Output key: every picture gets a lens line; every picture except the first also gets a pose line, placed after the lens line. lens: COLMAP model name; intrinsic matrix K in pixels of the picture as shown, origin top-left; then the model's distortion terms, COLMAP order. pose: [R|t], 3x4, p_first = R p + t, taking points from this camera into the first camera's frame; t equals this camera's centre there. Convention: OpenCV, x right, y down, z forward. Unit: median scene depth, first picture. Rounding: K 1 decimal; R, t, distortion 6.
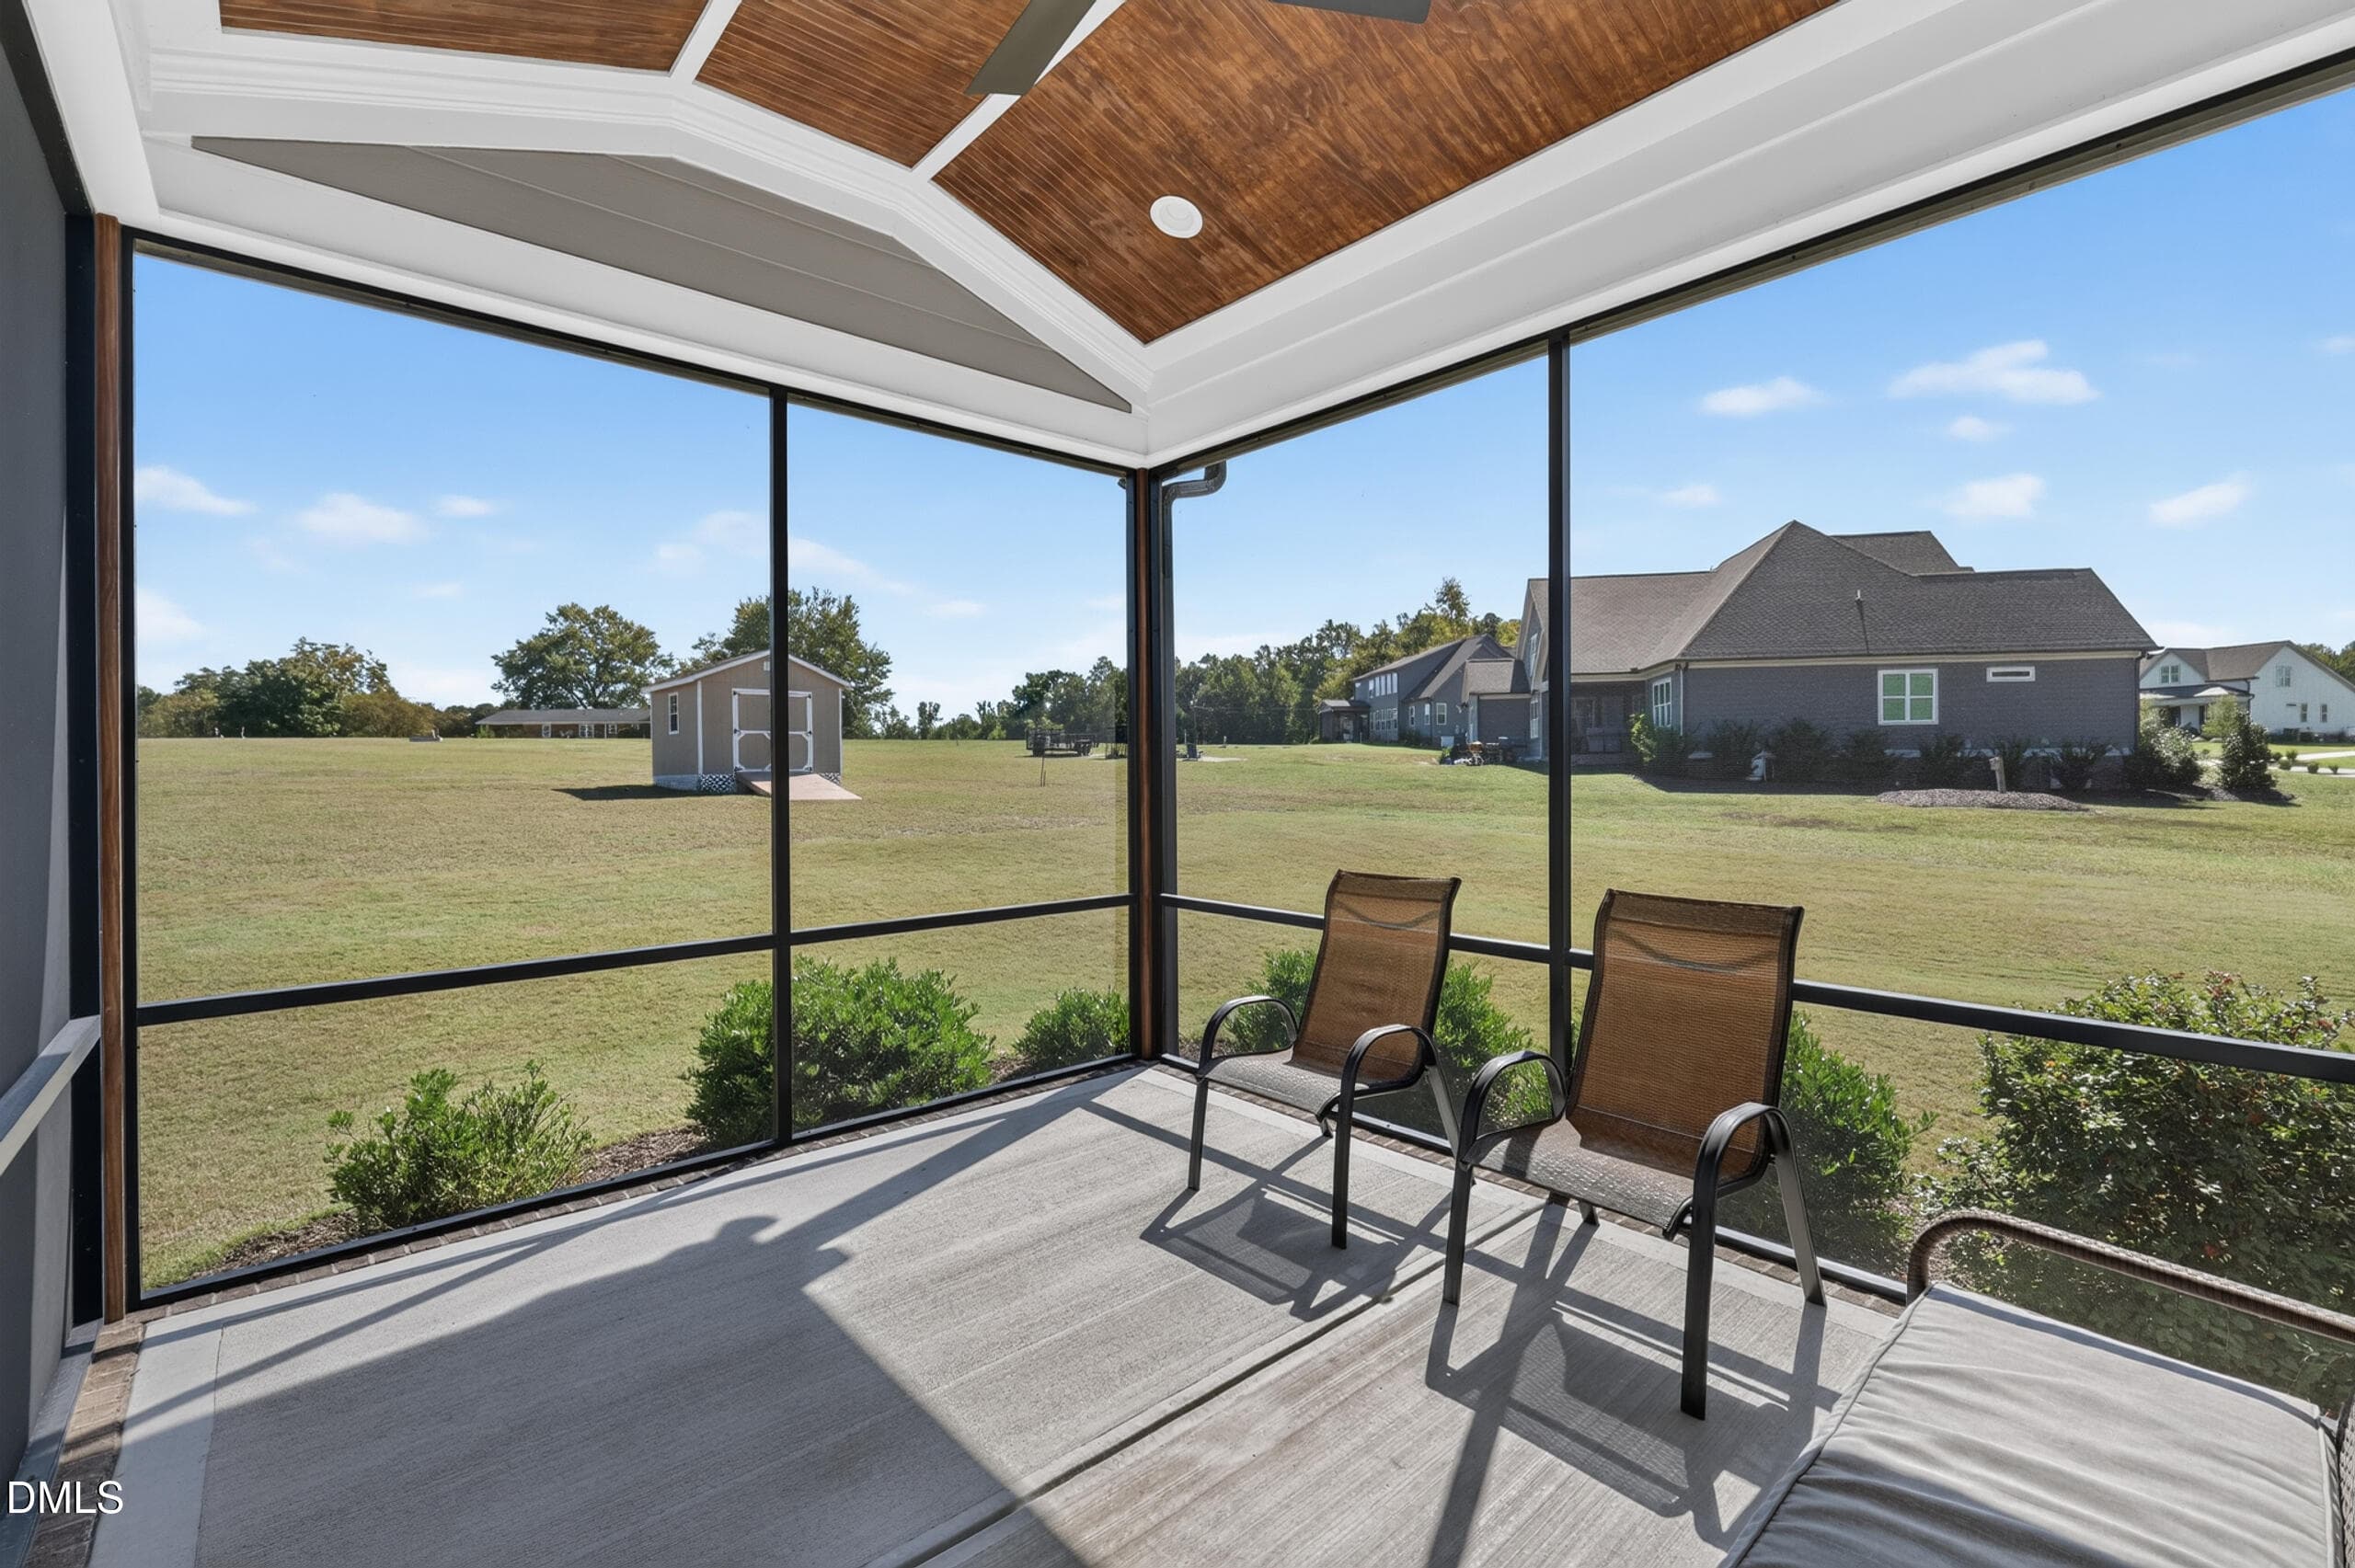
lens RADIAL K [[1030.1, 0, 1196.5], [0, 1030.1, 773.9], [0, 0, 1]] dist [-0.003306, -0.000138]
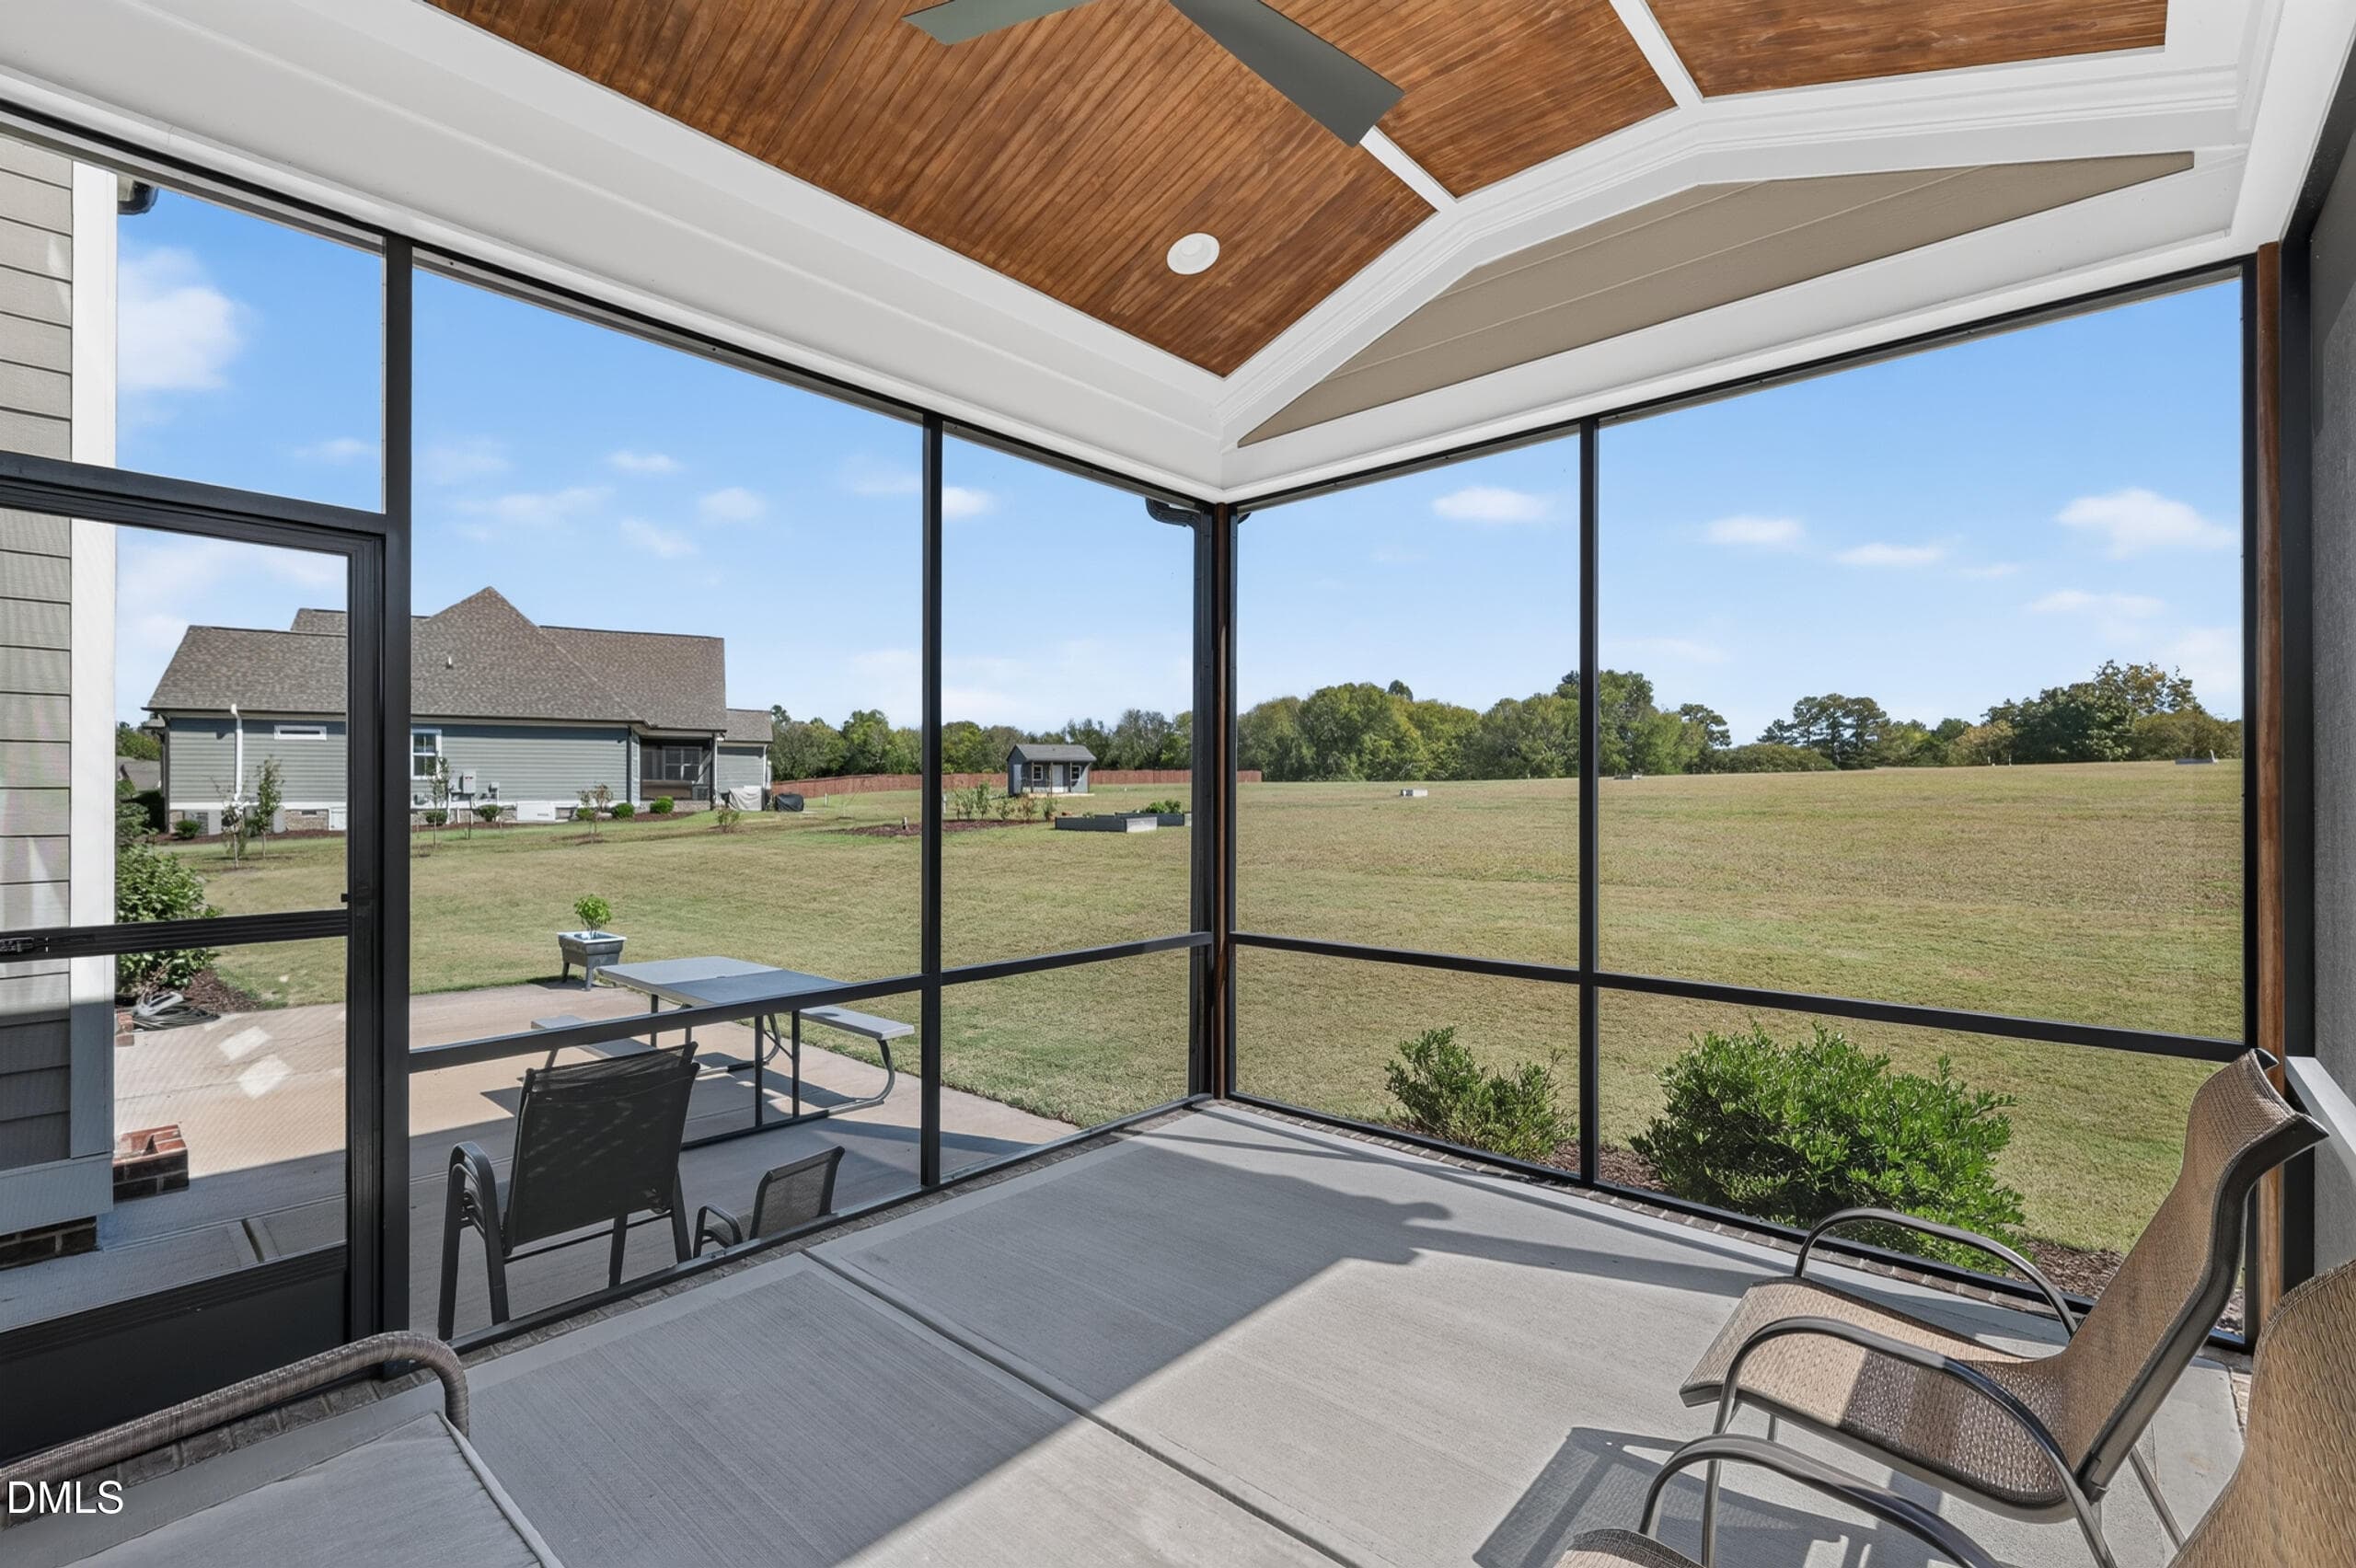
lens RADIAL K [[1030.6, 0, 1170.0], [0, 1030.6, 792.7], [0, 0, 1]] dist [-0.003306, -0.000138]
pose [[0.098377, 0.003931, -0.995141, 0.544755], [-0.010053, 0.999945, 0.002956, -0.014235], [0.995098, 0.009713, 0.098411, 0.507759]]
